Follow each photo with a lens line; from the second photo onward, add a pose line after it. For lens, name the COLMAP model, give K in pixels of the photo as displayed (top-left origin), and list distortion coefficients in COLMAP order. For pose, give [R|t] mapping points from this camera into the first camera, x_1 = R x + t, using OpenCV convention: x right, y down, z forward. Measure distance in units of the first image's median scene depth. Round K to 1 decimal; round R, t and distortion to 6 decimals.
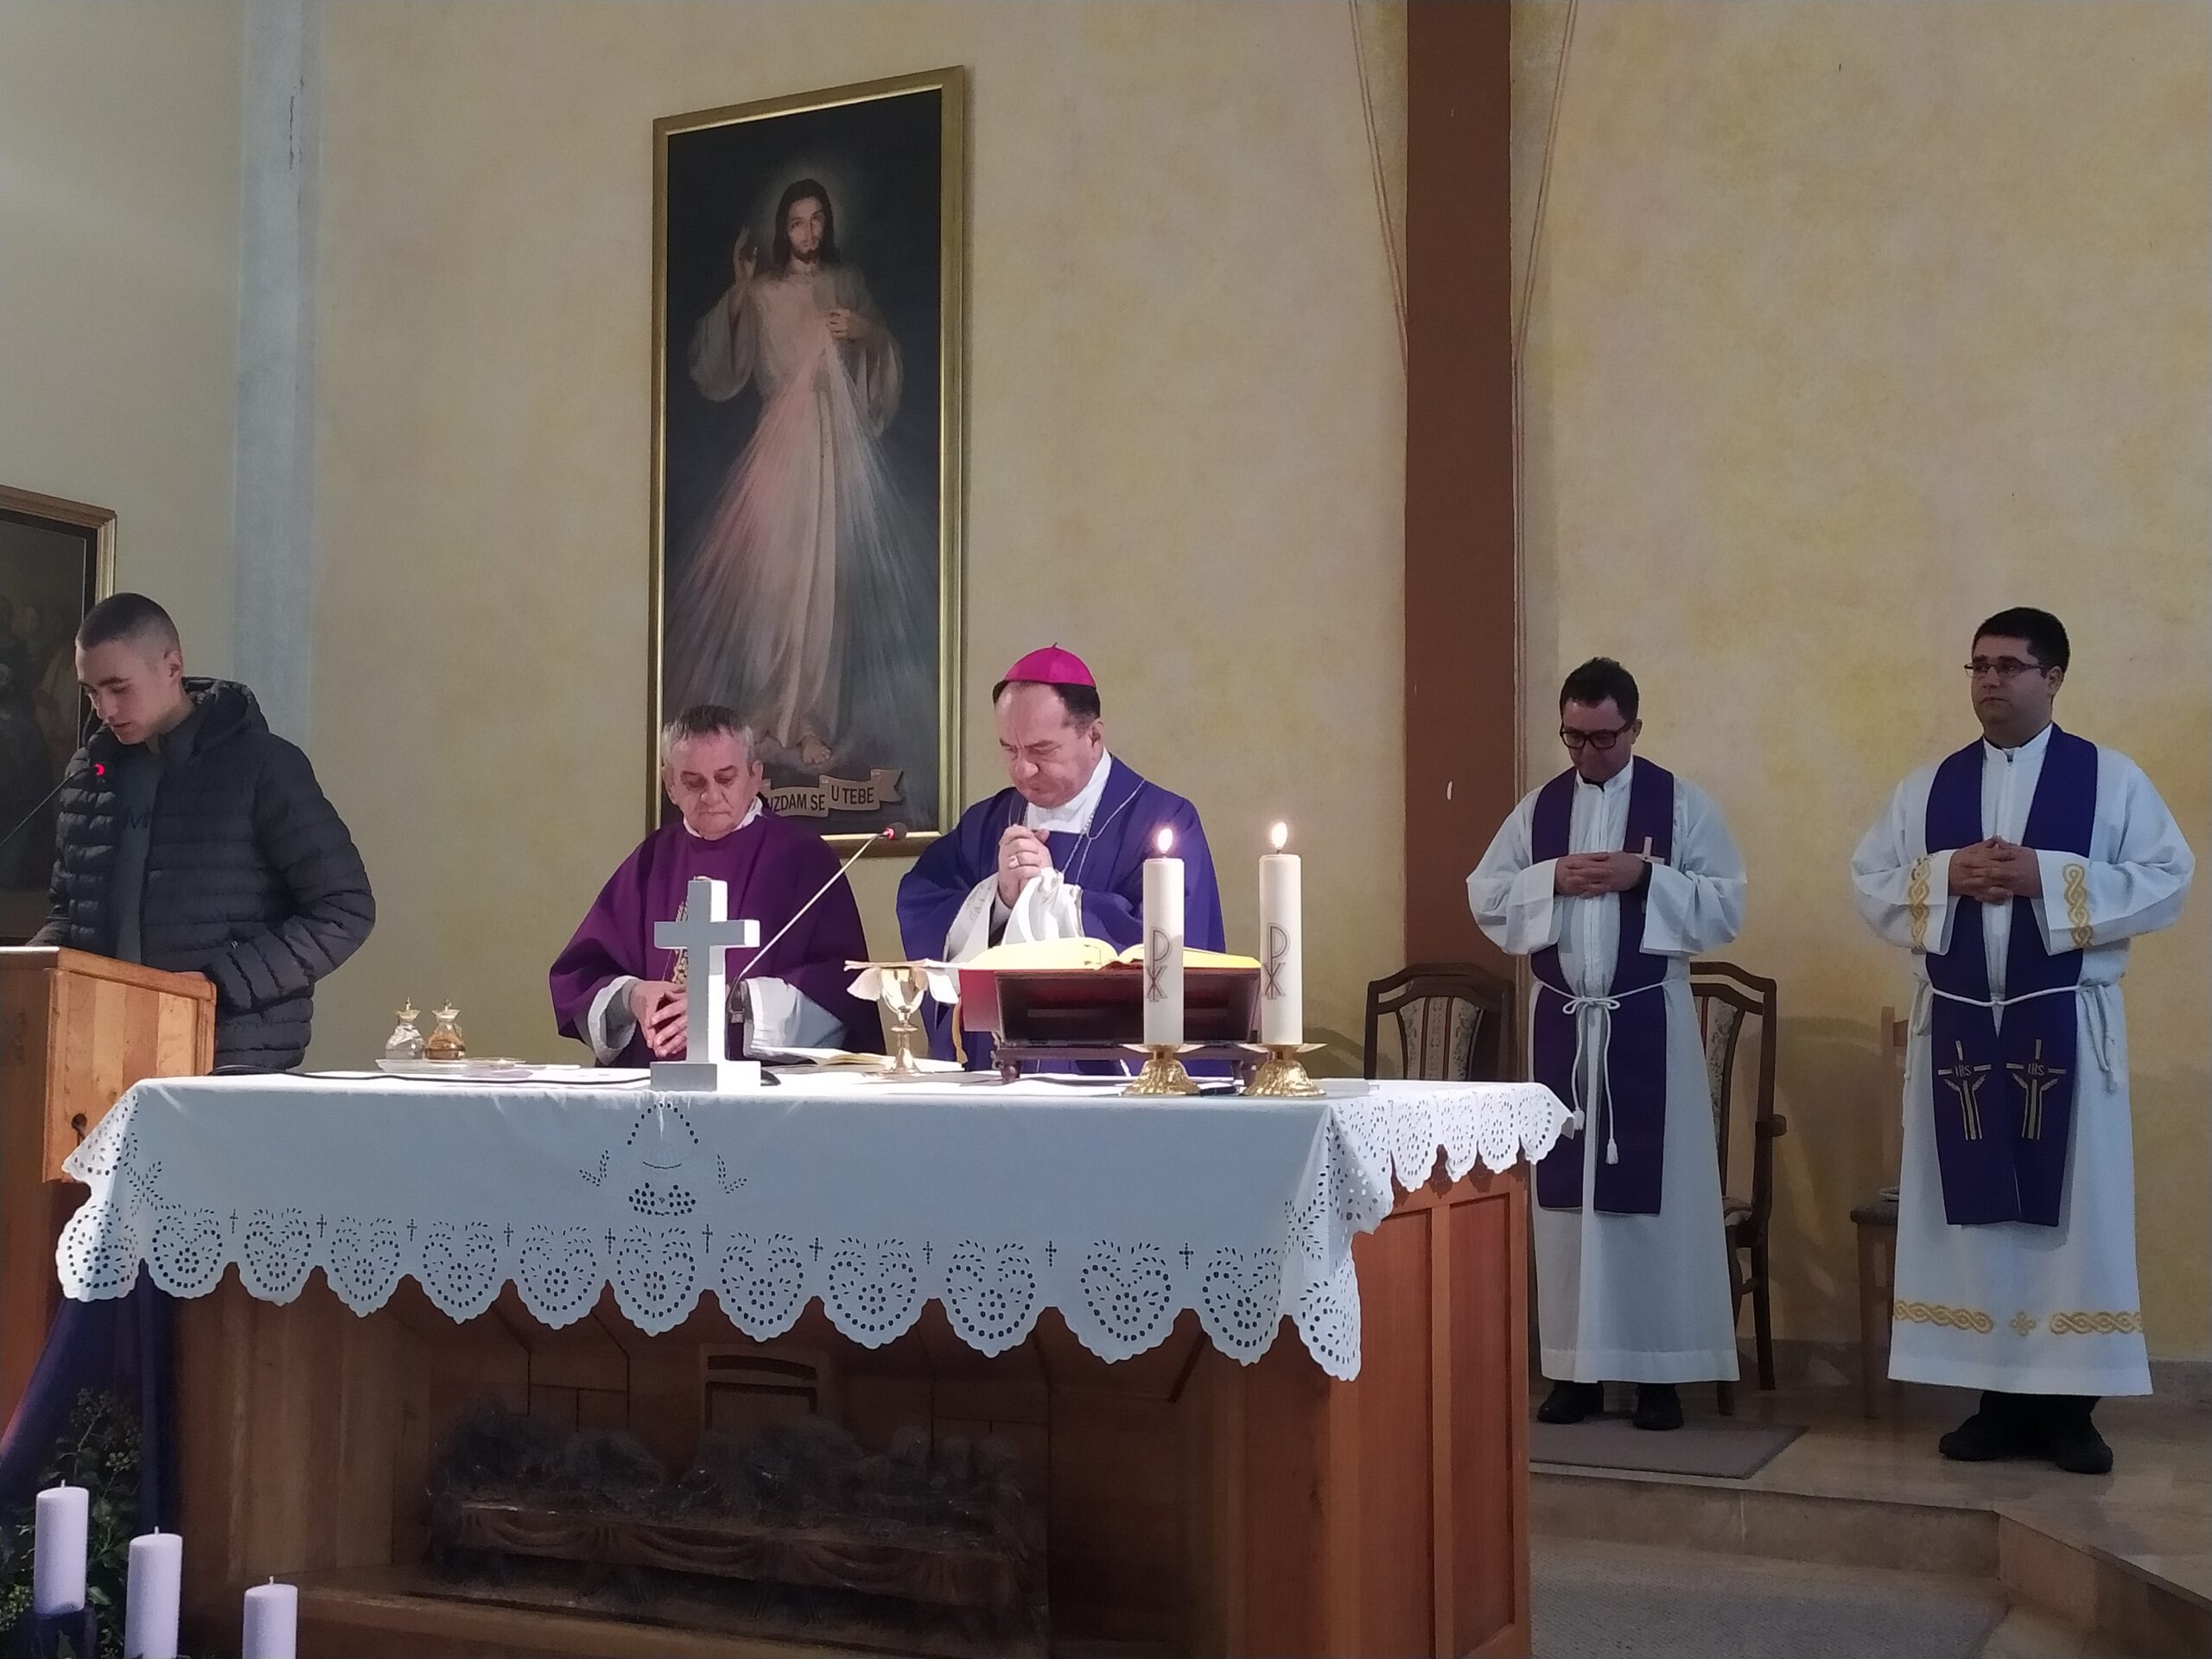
lens RADIAL K [[2657.1, 0, 1120.6], [0, 2657.1, 856.7], [0, 0, 1]] dist [0.058375, 0.000000]
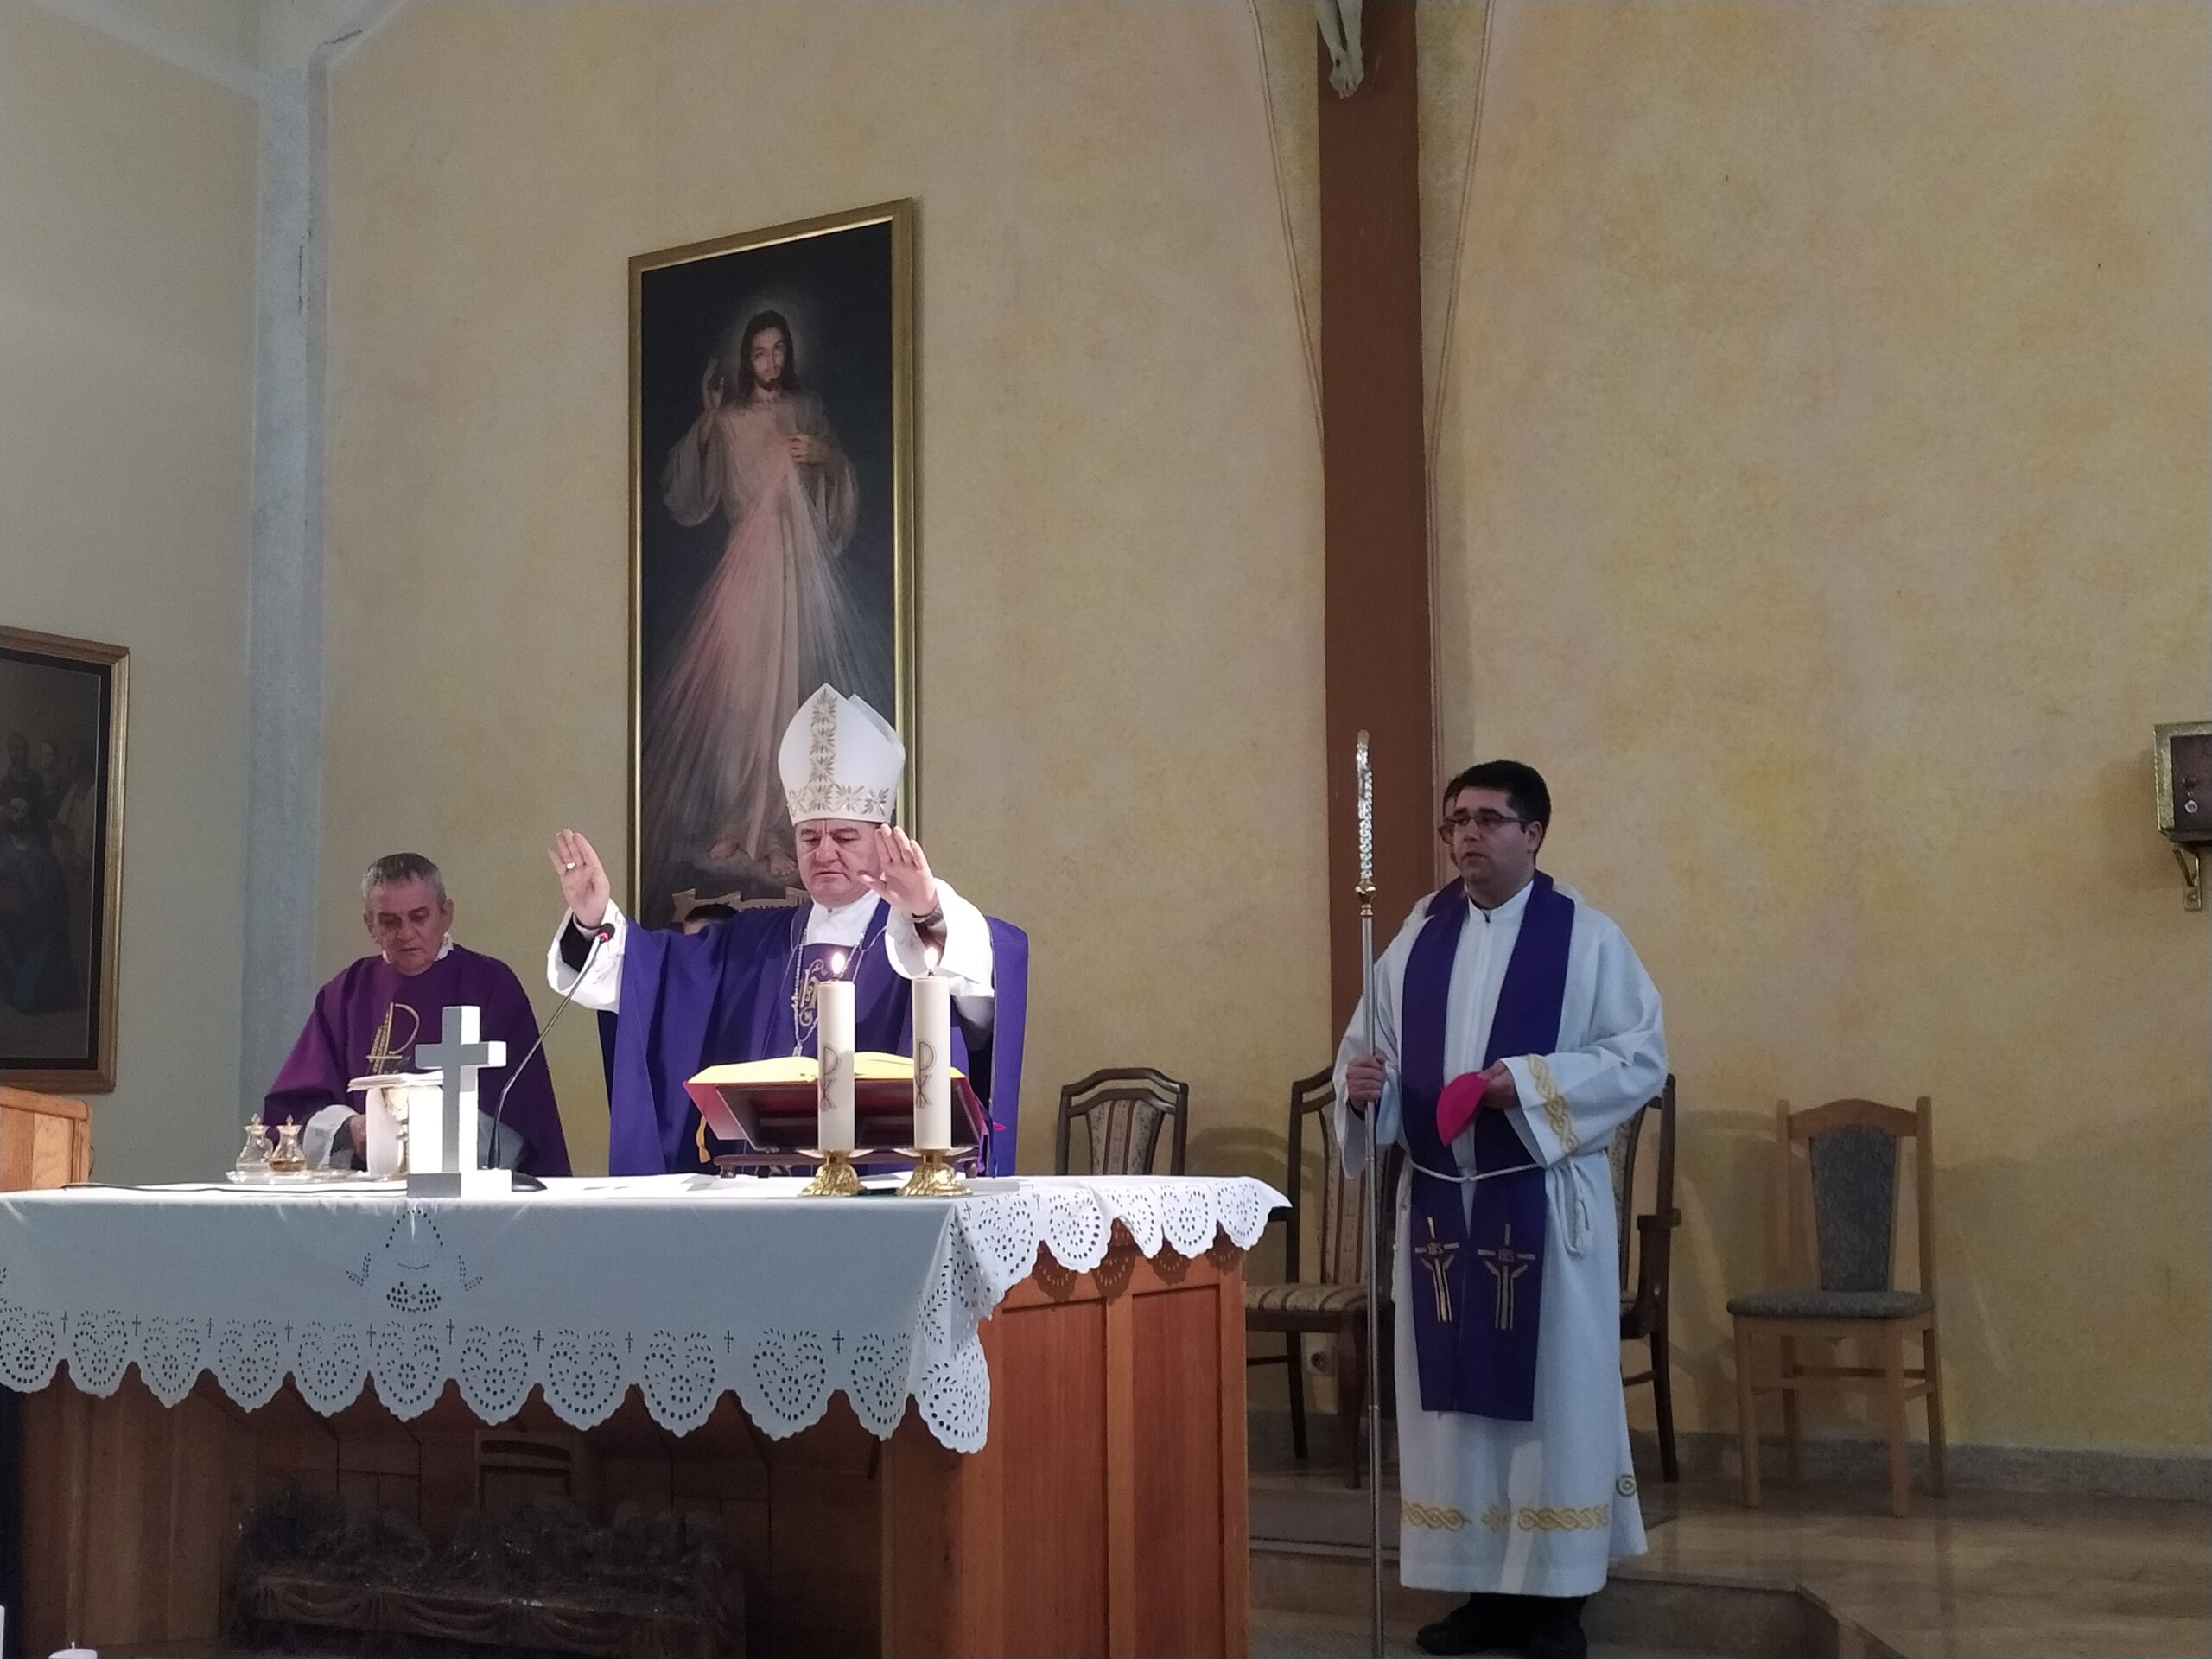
lens RADIAL K [[2784.6, 0, 1107.4], [0, 2784.6, 856.0], [0, 0, 1]] dist [0.053936, 0.000000]
pose [[0.996888, -0.021169, -0.075935, 0.148261], [0.018681, 0.999270, -0.033323, -0.007163], [0.076585, 0.031801, 0.996556, -0.099681]]
